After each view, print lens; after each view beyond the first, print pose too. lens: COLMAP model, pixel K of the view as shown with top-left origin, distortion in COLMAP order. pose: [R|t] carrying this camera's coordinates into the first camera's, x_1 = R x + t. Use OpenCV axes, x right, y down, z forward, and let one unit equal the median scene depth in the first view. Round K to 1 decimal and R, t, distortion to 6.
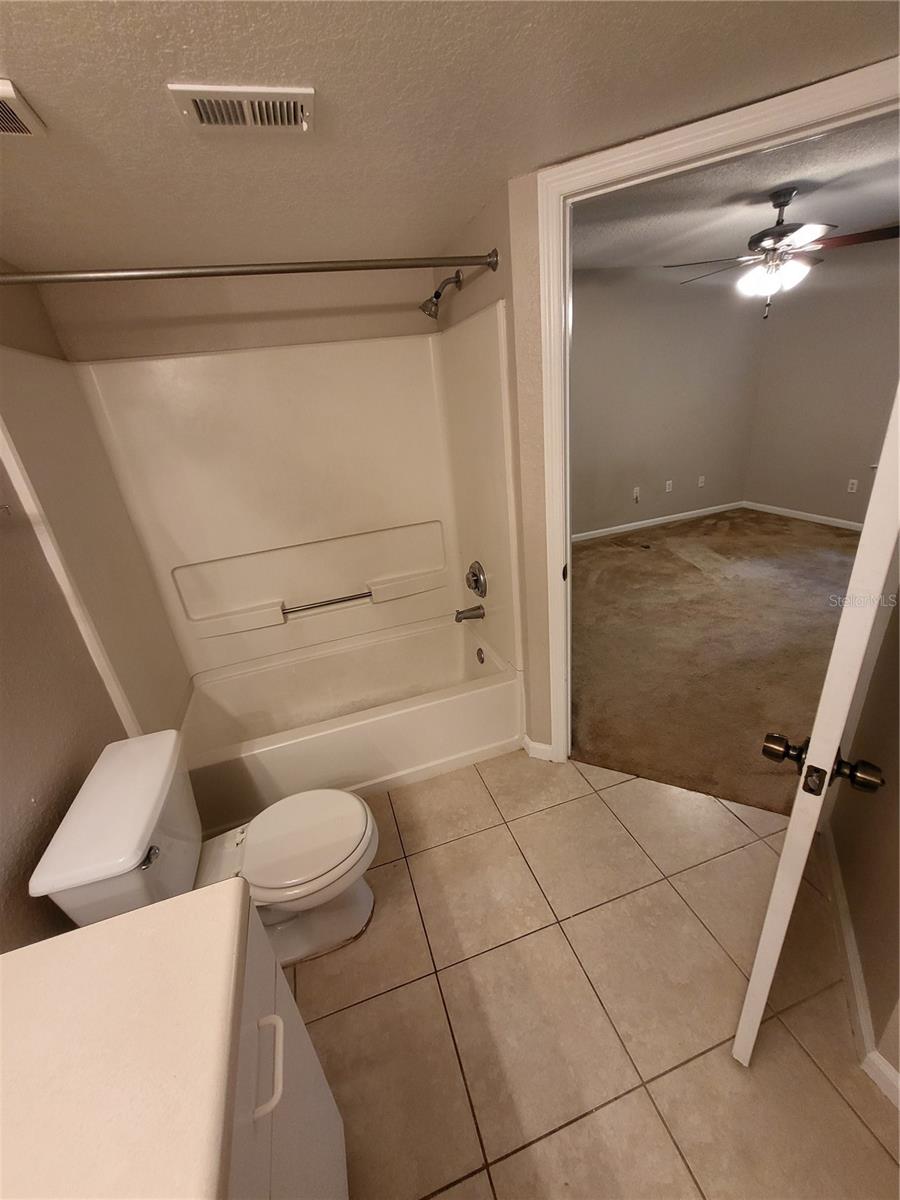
lens RADIAL K [[470.1, 0, 439.7], [0, 470.1, 601.3], [0, 0, 1]] dist [-0.002253, 0.000501]
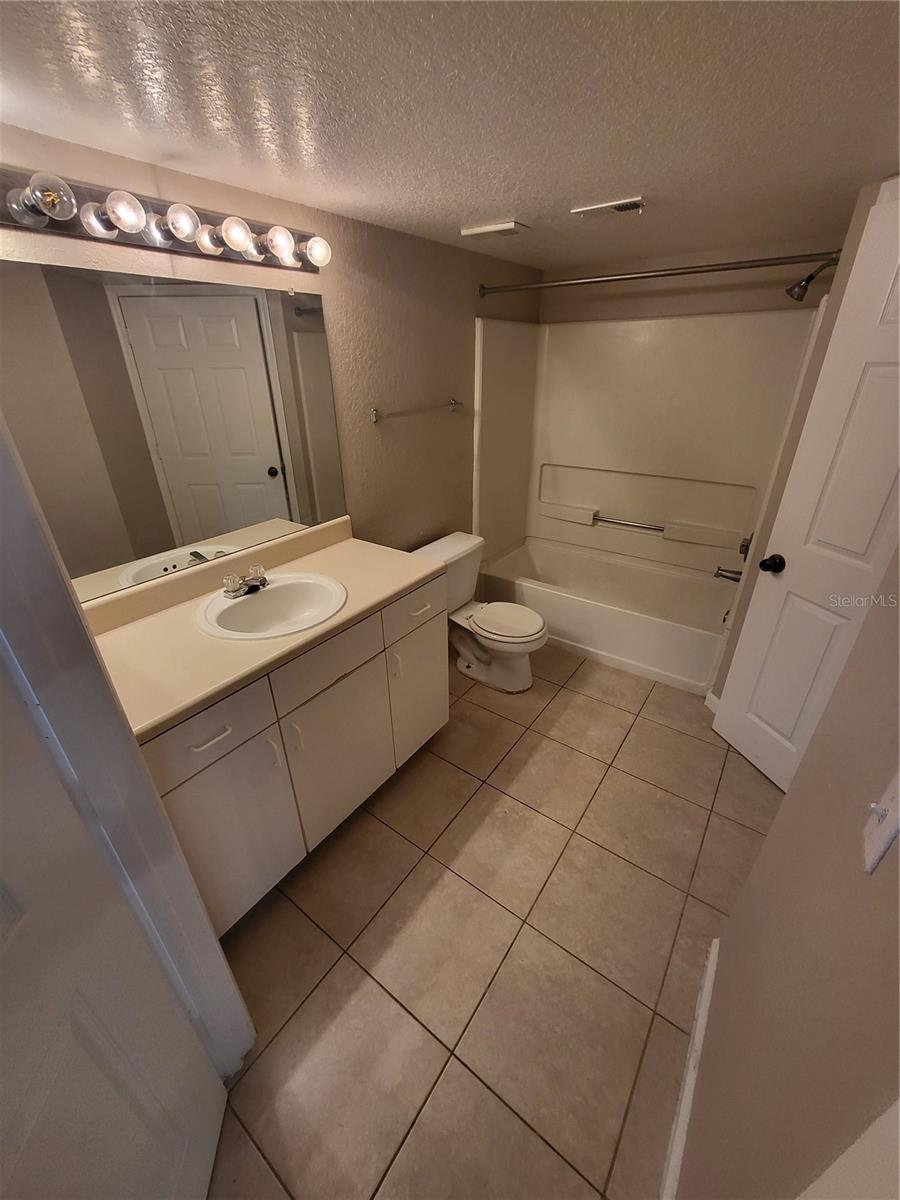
lens RADIAL K [[470.1, 0, 443.8], [0, 470.1, 599.6], [0, 0, 1]] dist [-0.002253, 0.000501]
pose [[0.591824, 0.447157, -0.670668, 0.475609], [-0.361815, 0.890863, 0.274689, 0.020472], [0.720302, 0.080090, 0.689022, -0.263247]]
